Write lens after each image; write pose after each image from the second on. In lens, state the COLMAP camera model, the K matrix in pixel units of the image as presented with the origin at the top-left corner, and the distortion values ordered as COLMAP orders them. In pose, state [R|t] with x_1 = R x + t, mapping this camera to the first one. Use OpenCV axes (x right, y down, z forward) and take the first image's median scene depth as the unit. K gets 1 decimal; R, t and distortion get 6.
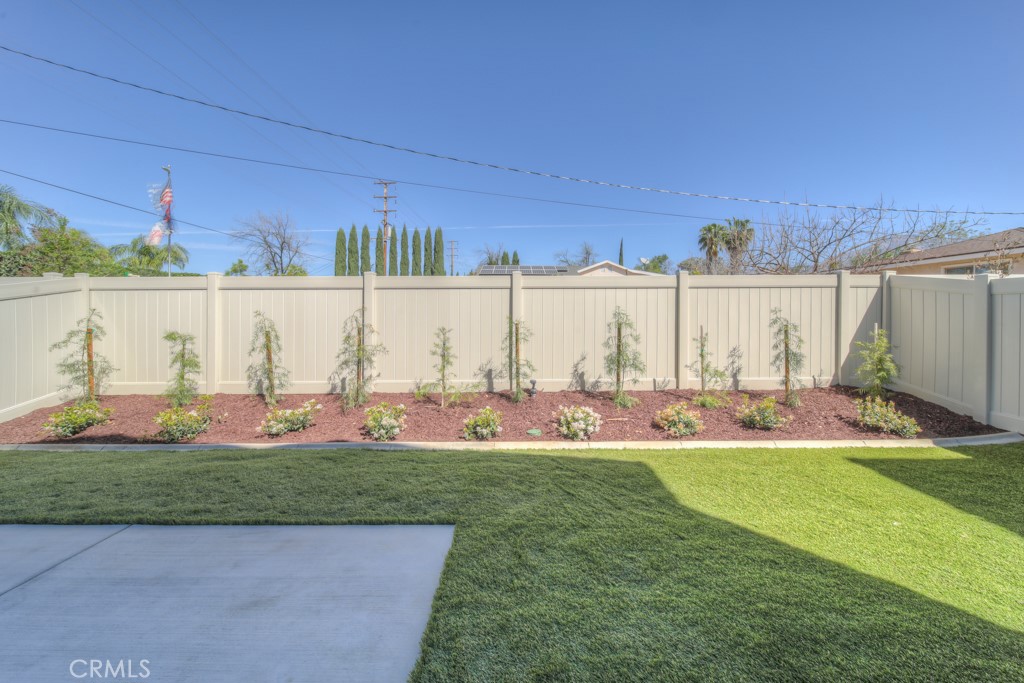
lens RADIAL K [[373.6, 0, 505.9], [0, 373.6, 322.7], [0, 0, 1]] dist [0.001915, -0.000169]
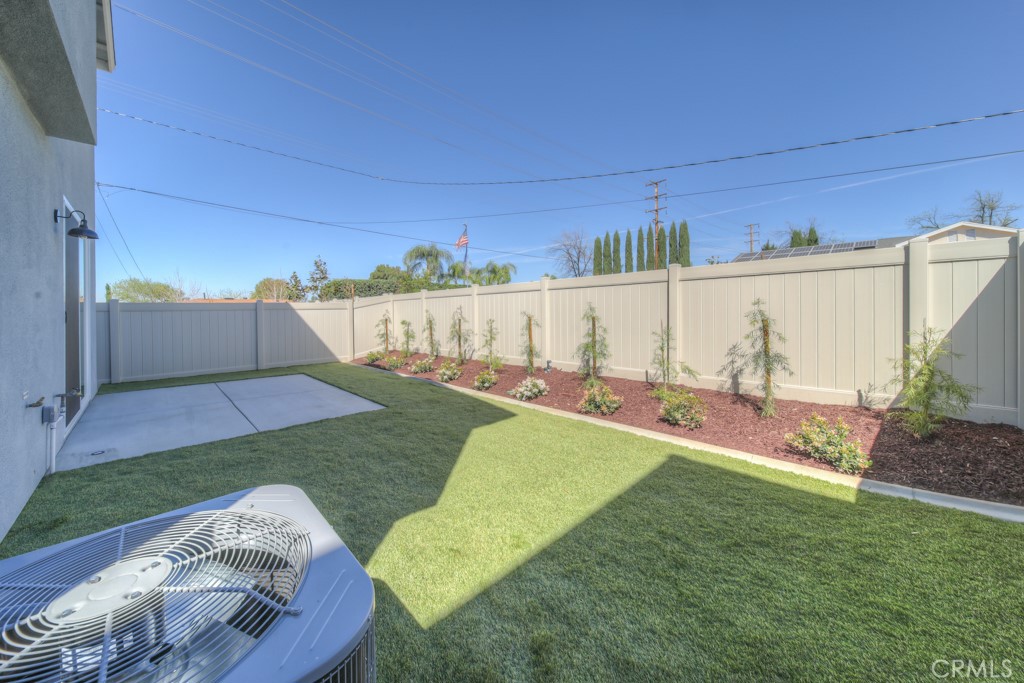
lens RADIAL K [[373.6, 0, 517.0], [0, 373.6, 313.6], [0, 0, 1]] dist [0.001915, -0.000169]
pose [[0.688360, -0.003758, -0.725359, 0.503181], [-0.003393, 0.999959, -0.008400, 0.001186], [0.725361, 0.008244, 0.688319, 0.012493]]
